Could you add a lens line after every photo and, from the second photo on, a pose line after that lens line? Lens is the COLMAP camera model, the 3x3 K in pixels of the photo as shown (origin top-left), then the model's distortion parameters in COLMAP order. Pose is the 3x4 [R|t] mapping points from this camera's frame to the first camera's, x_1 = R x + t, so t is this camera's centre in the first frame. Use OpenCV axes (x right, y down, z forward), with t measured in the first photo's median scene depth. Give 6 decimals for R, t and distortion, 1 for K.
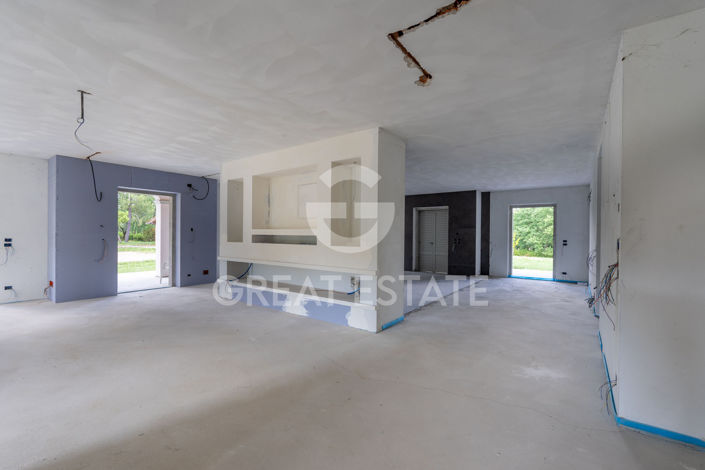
lens RADIAL K [[318.9, 0, 353.1], [0, 318.9, 235.3], [0, 0, 1]] dist [-0.005701, -0.000483]
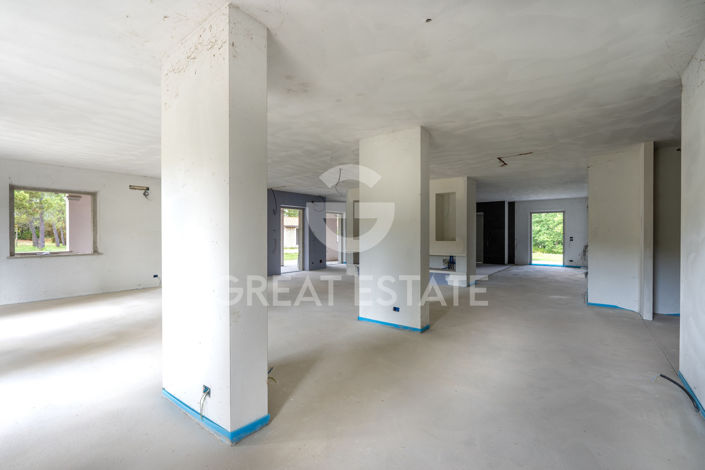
lens RADIAL K [[318.9, 0, 351.5], [0, 318.9, 234.0], [0, 0, 1]] dist [-0.005701, -0.000483]
pose [[0.999636, -0.008827, -0.025508, -0.242531], [0.008764, 0.999958, -0.002605, -0.002483], [0.025530, 0.002380, 0.999671, -0.387317]]
